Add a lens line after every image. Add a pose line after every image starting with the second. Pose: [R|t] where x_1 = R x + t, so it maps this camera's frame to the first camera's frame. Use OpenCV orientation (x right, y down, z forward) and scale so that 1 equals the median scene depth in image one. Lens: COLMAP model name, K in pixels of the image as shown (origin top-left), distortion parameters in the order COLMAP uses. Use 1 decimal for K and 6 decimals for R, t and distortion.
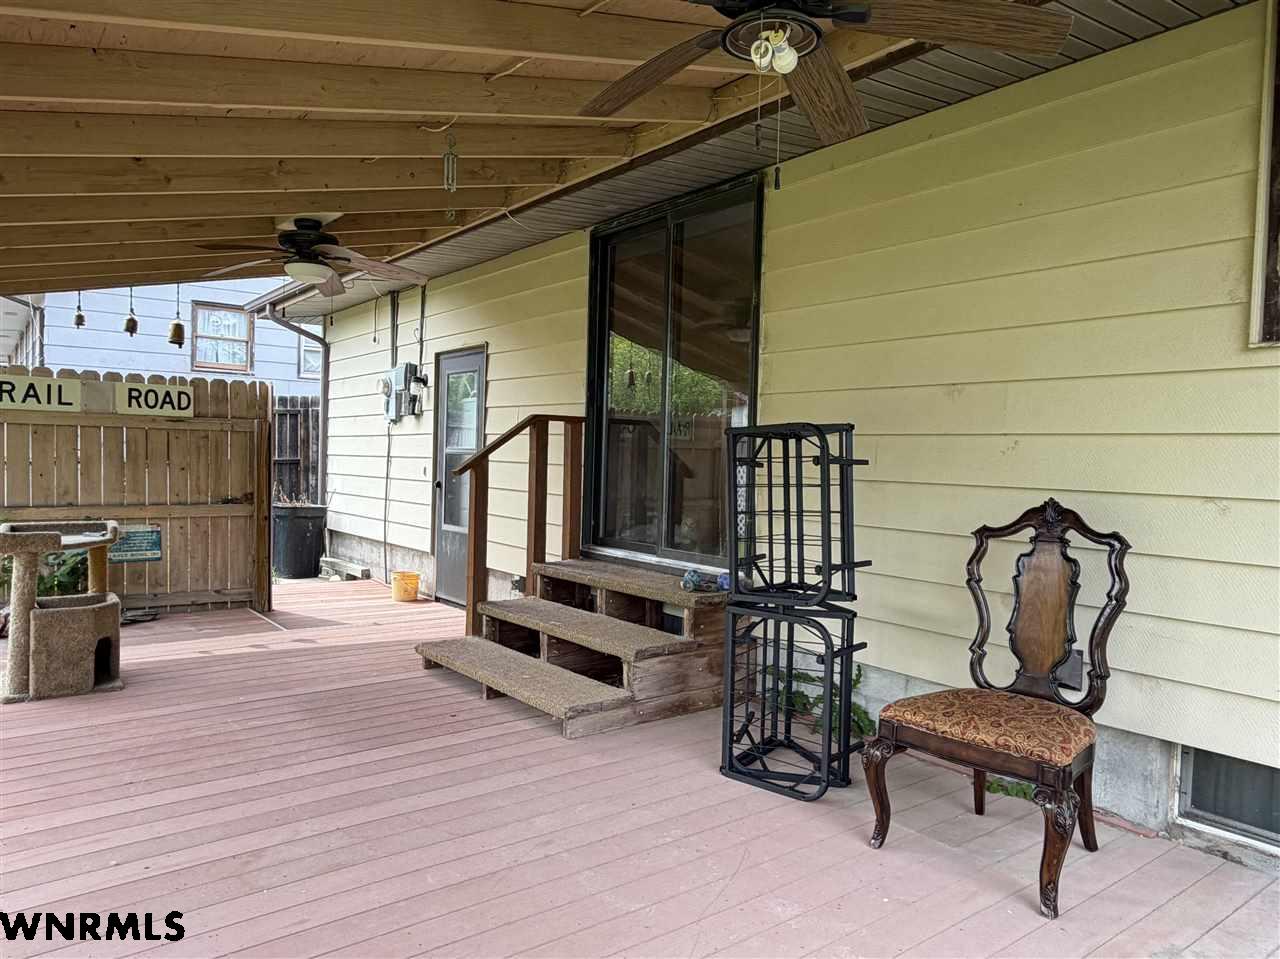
lens RADIAL K [[879.3, 0, 643.2], [0, 879.3, 479.6], [0, 0, 1]] dist [-0.004041, -0.001278]
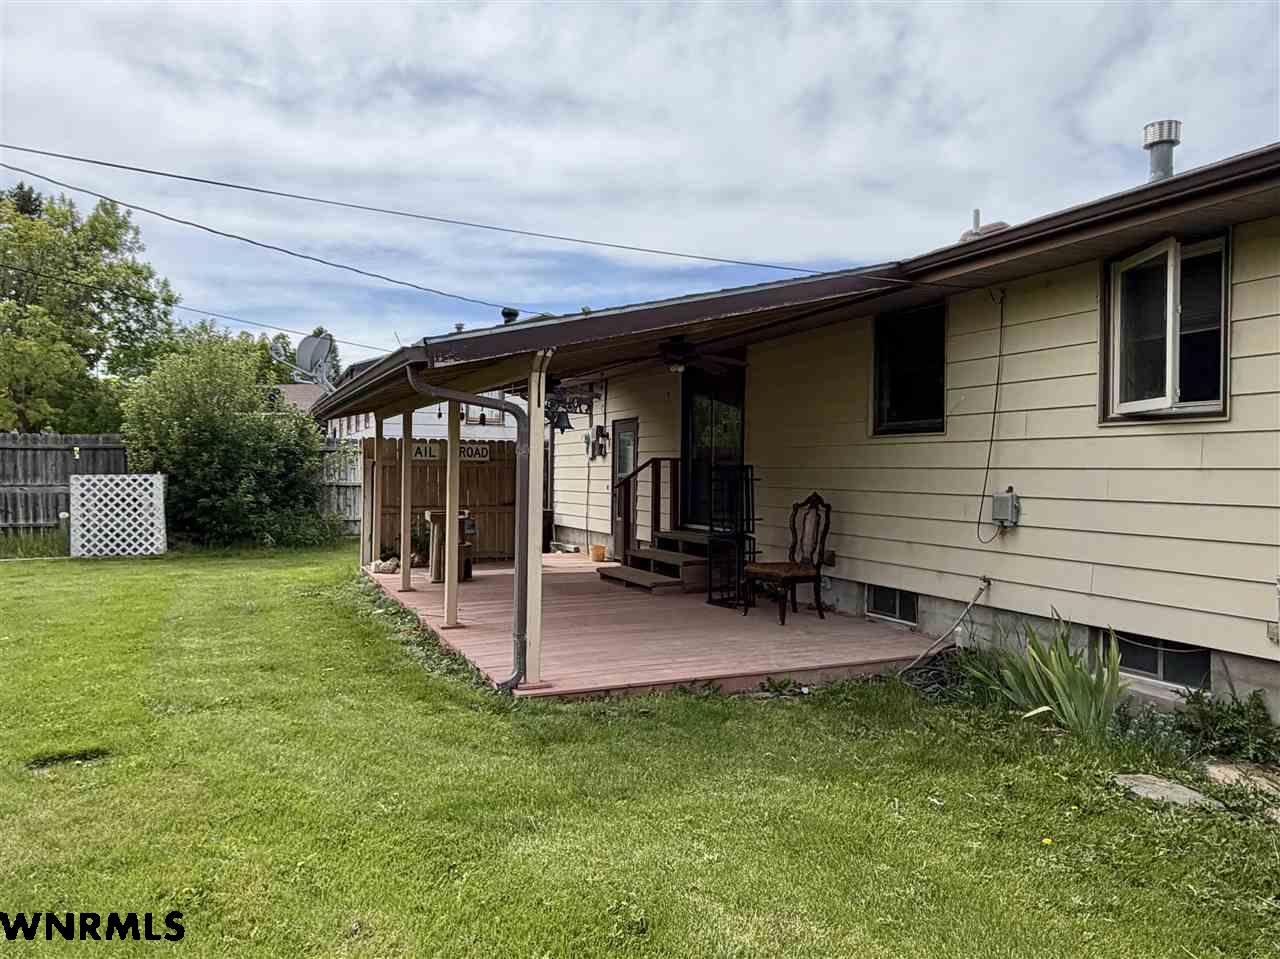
lens RADIAL K [[879.3, 0, 647.4], [0, 879.3, 474.3], [0, 0, 1]] dist [-0.004041, -0.001278]
pose [[0.972929, -0.016598, -0.230509, 0.271320], [0.010166, 0.999526, -0.029065, 0.018483], [0.230882, 0.025935, 0.972636, -0.798891]]
